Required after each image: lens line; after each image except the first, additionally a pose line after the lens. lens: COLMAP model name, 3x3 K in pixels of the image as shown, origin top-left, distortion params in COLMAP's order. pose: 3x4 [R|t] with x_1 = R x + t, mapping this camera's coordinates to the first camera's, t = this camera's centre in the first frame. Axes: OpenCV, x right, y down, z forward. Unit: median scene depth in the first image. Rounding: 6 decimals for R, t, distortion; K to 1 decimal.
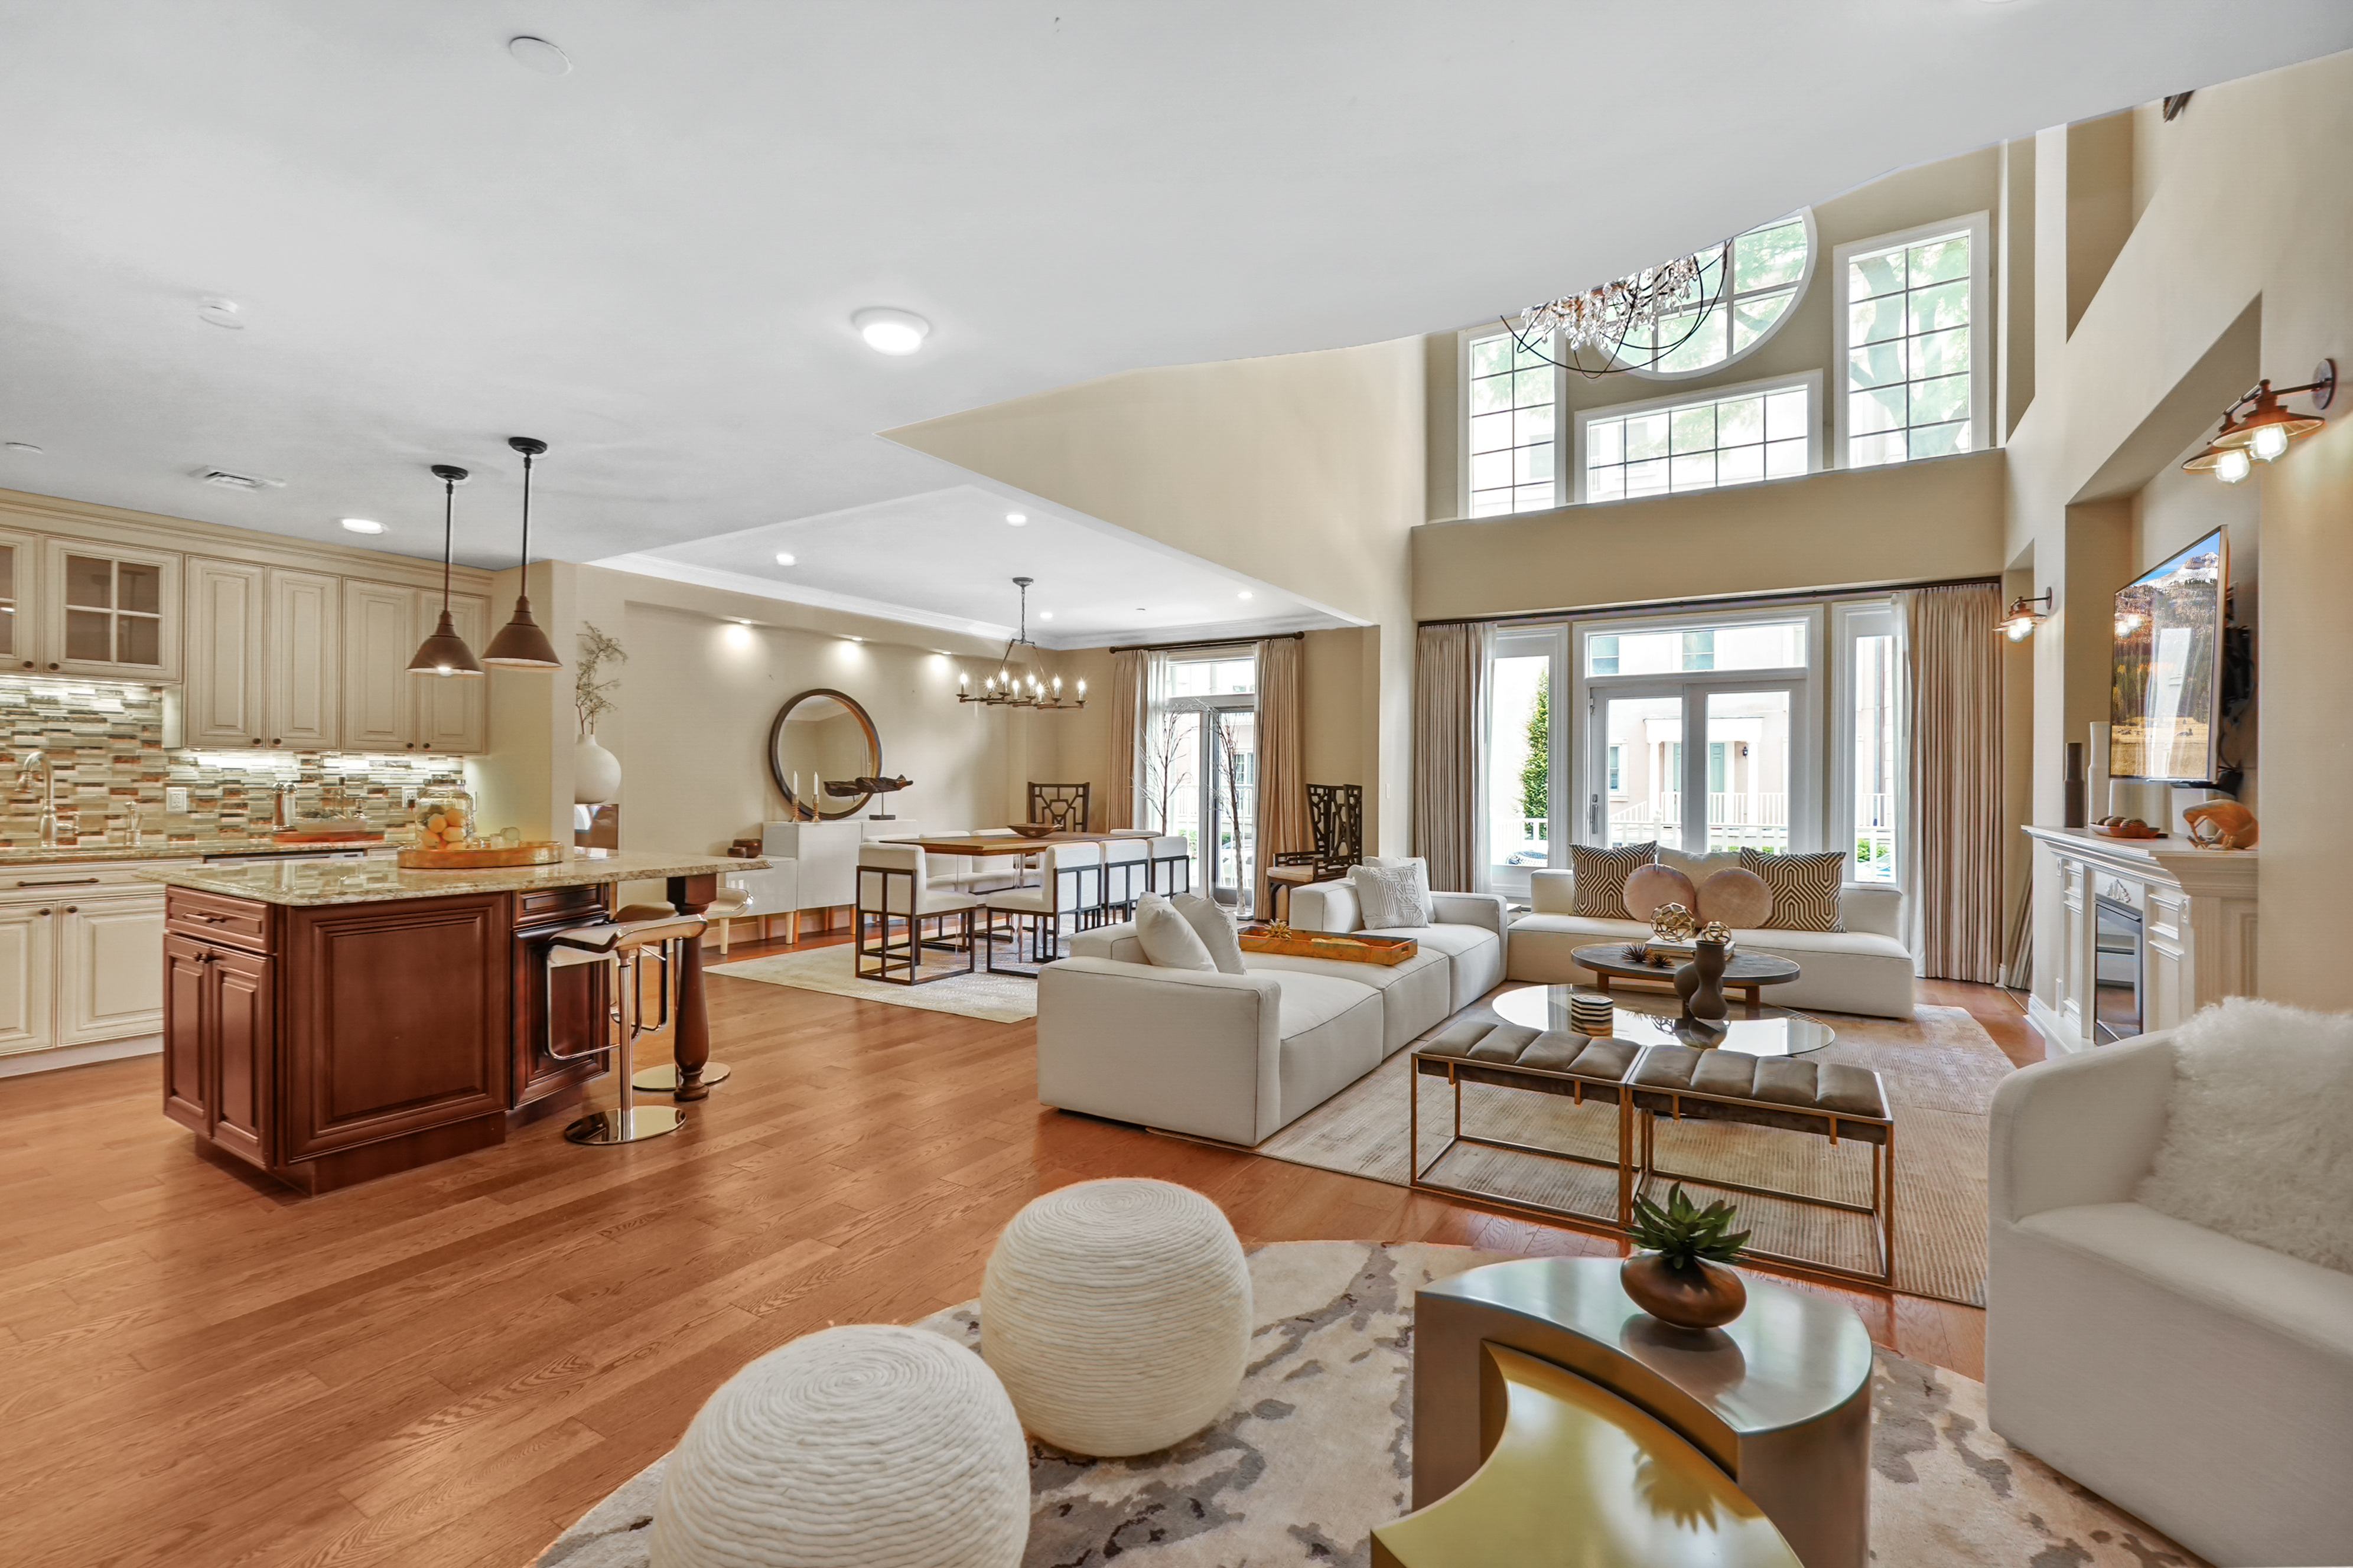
lens RADIAL K [[1014.7, 0, 1187.0], [0, 1014.7, 784.7], [0, 0, 1]] dist [-0.010267, 0.003520]
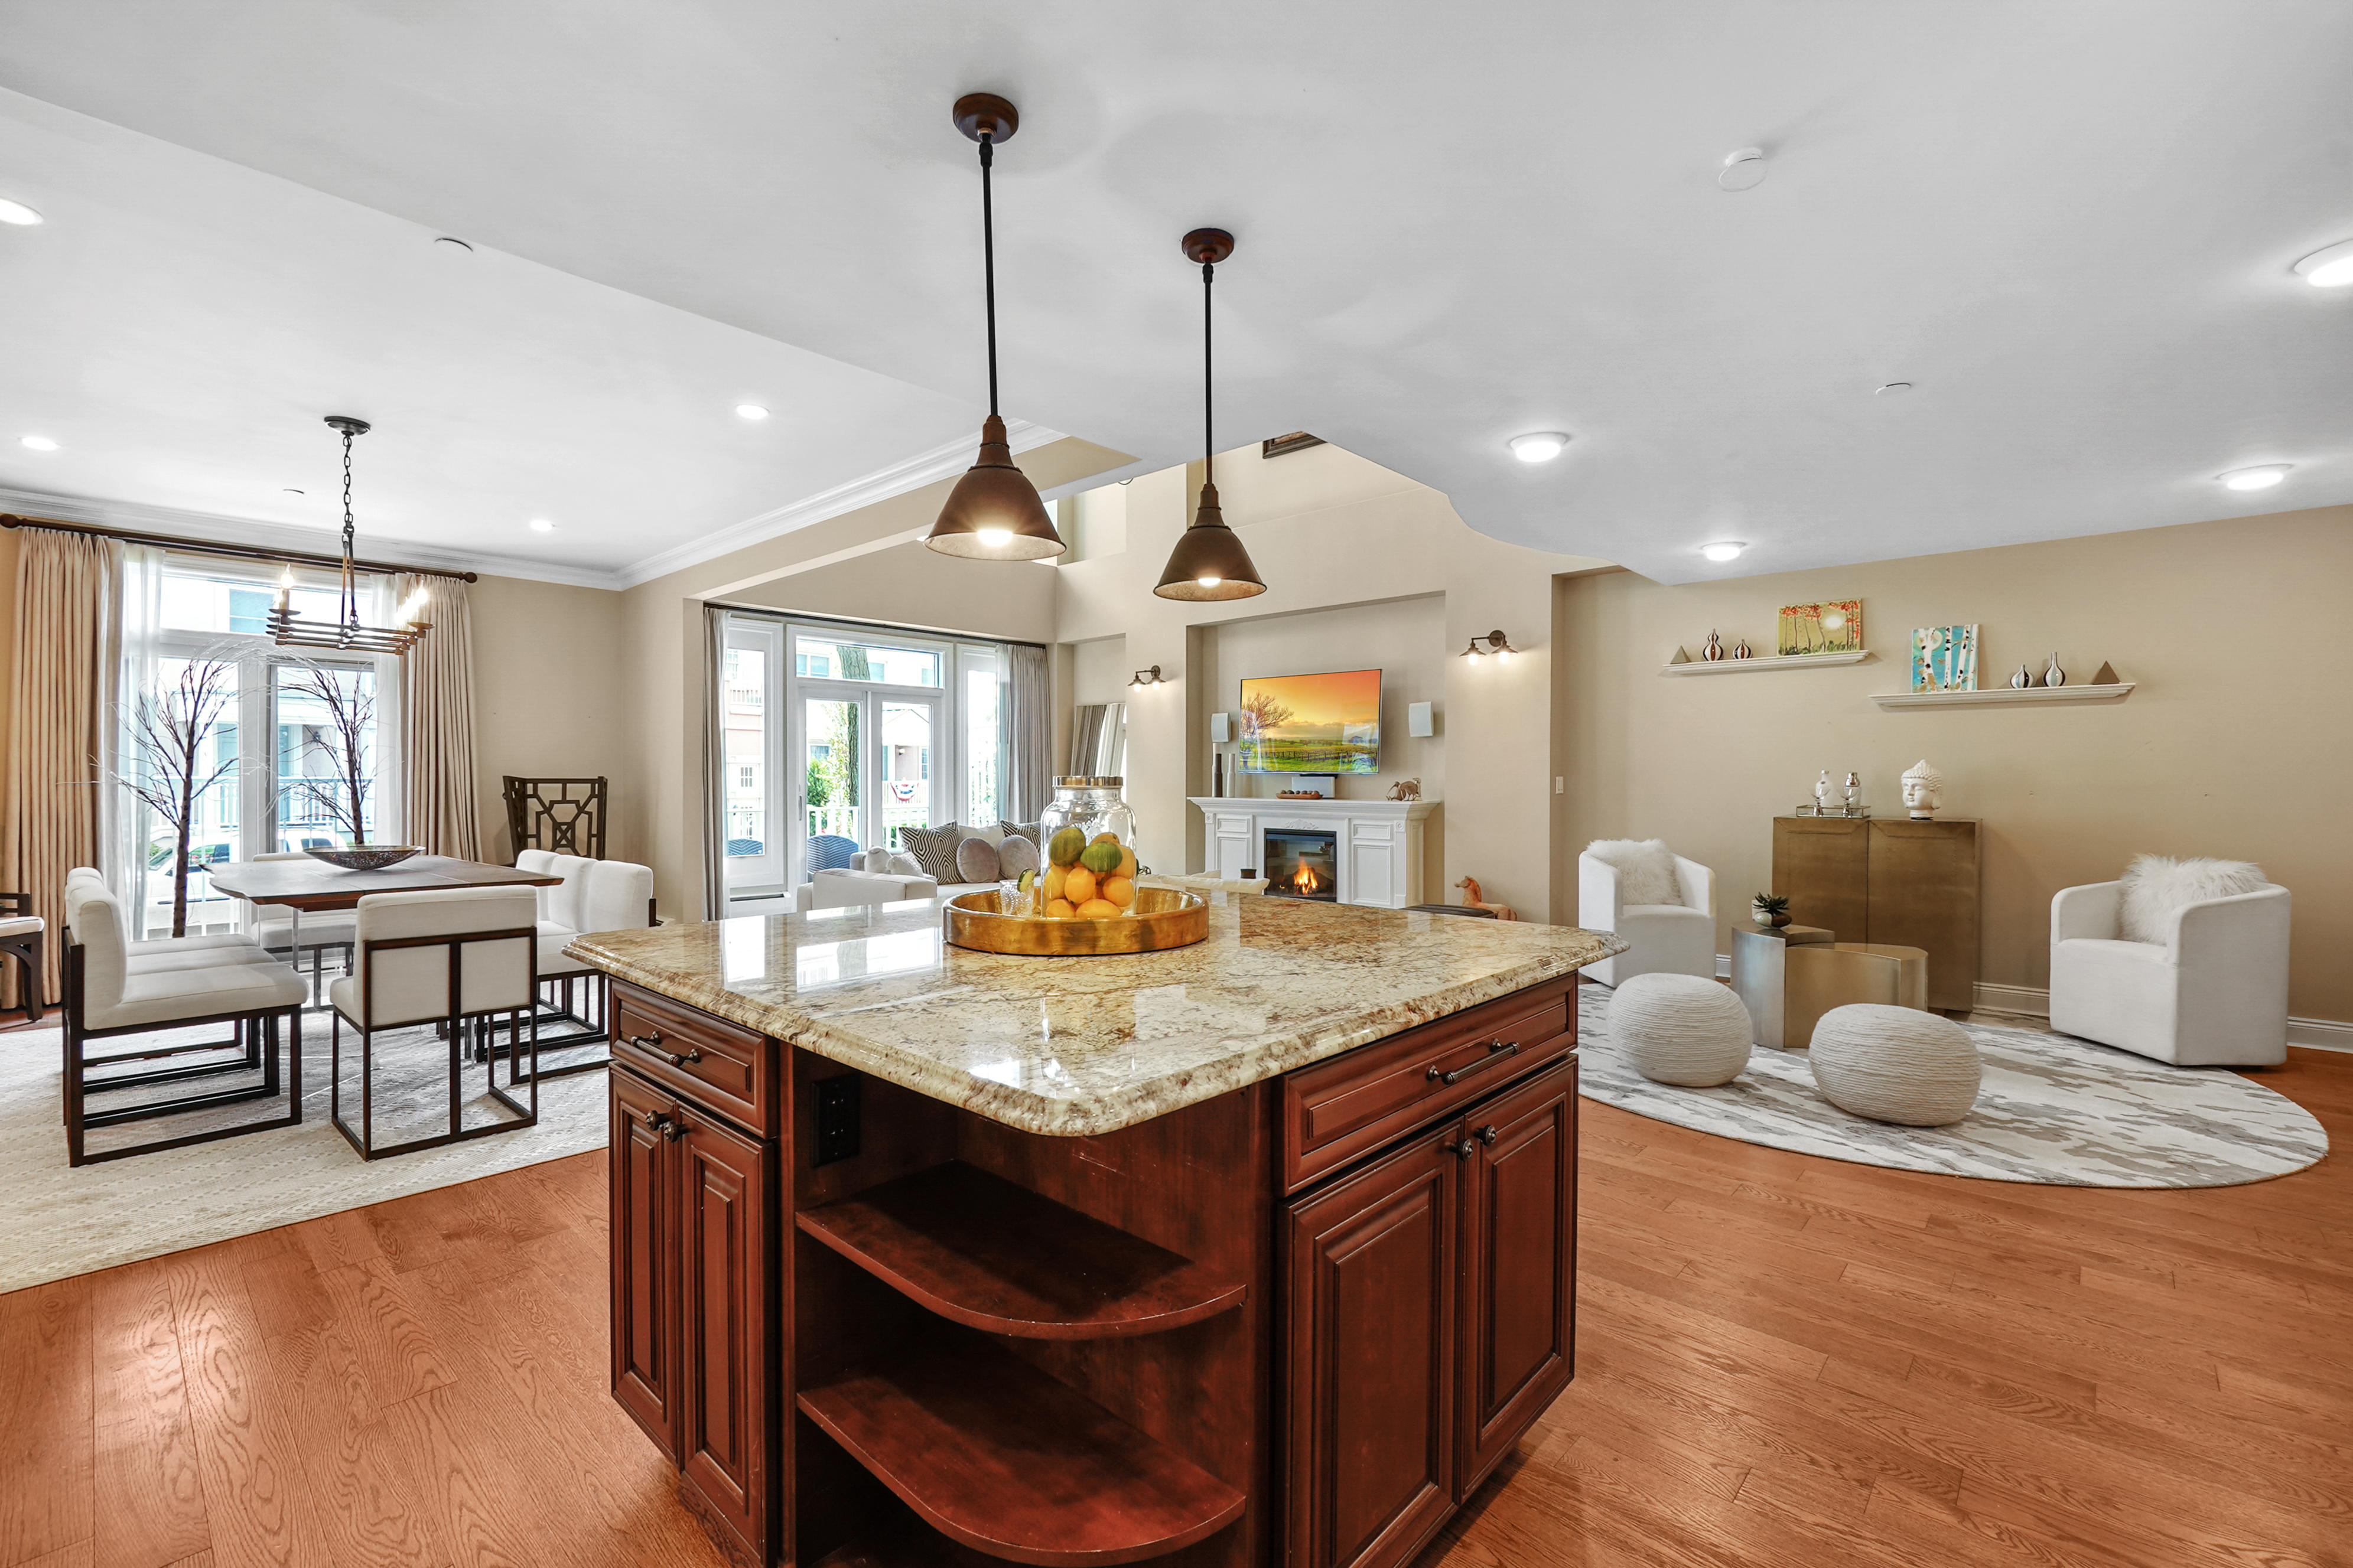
lens RADIAL K [[1001.1, 0, 1146.3], [0, 1001.1, 786.9], [0, 0, 1]] dist [-0.000712, 0.000190]
pose [[0.215884, -0.014213, 0.976316, -0.753476], [0.001683, 0.999898, 0.014185, -0.003759], [-0.976418, -0.001419, 0.215886, 0.530715]]
